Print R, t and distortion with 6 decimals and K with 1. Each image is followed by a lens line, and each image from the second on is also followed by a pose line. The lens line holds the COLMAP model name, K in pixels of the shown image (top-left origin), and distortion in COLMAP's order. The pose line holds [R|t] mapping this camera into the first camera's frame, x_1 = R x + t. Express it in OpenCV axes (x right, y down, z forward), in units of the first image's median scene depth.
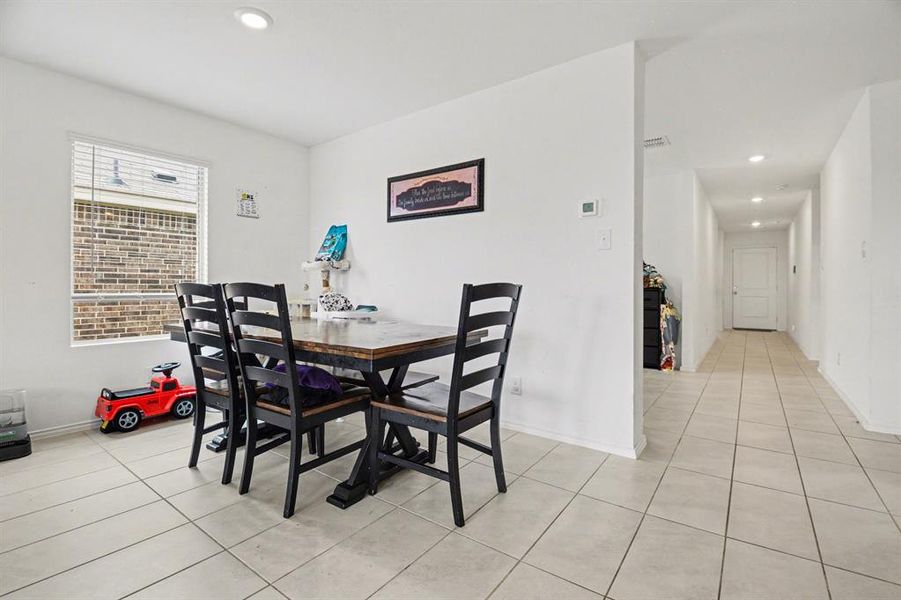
lens RADIAL K [[408.1, 0, 456.7], [0, 408.1, 299.4], [0, 0, 1]] dist [-0.015139, -0.009711]
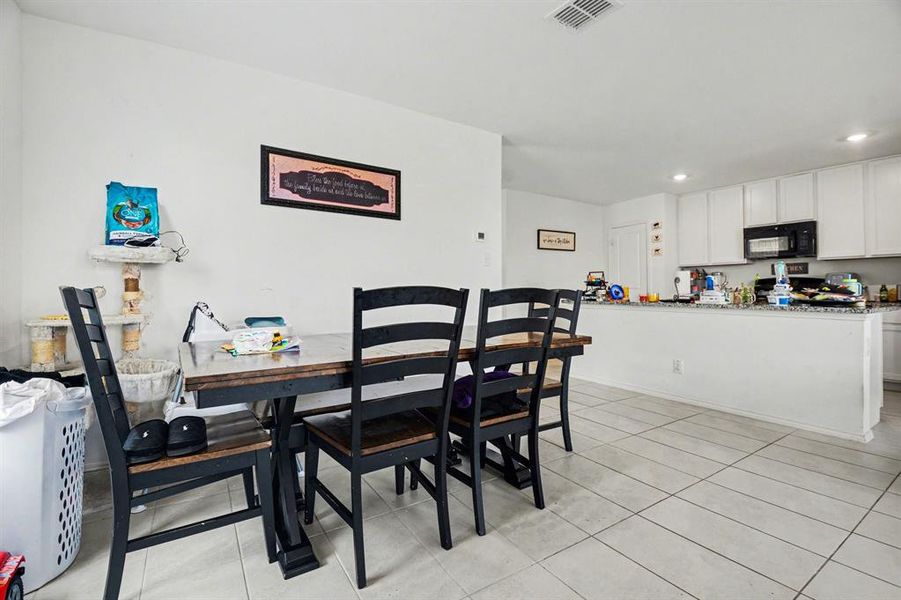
lens RADIAL K [[408.1, 0, 466.2], [0, 408.1, 290.4], [0, 0, 1]] dist [-0.015139, -0.009711]
pose [[0.352290, -0.000527, 0.935891, -0.749960], [0.024713, 0.999656, -0.008739, -0.015390], [-0.935565, 0.026207, 0.352182, 0.400073]]
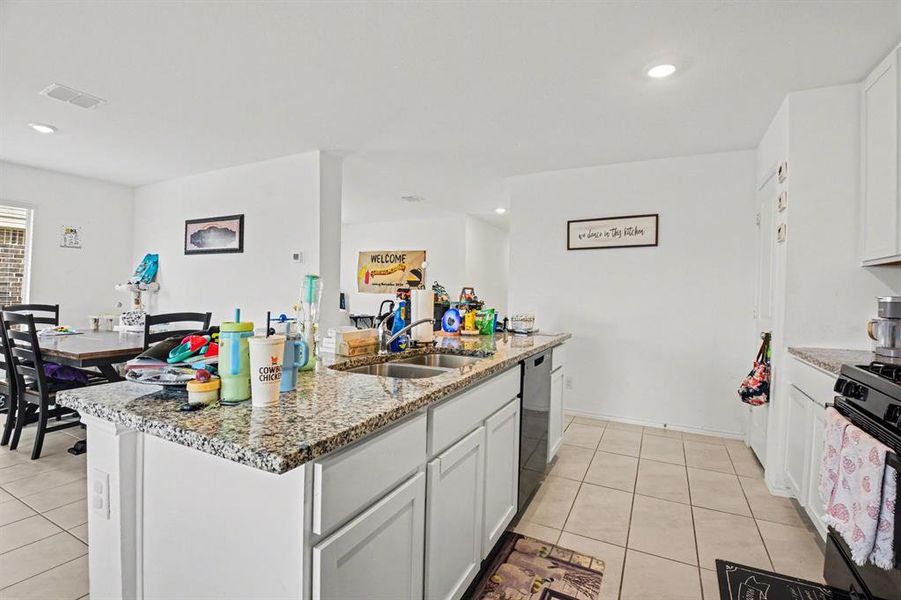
lens RADIAL K [[408.1, 0, 443.3], [0, 408.1, 296.9], [0, 0, 1]] dist [-0.015139, -0.009711]
pose [[0.990215, 0.009729, 0.139209, 0.467754], [-0.007414, 0.999826, -0.017134, -0.042717], [-0.139351, 0.015934, 0.990115, -0.378115]]
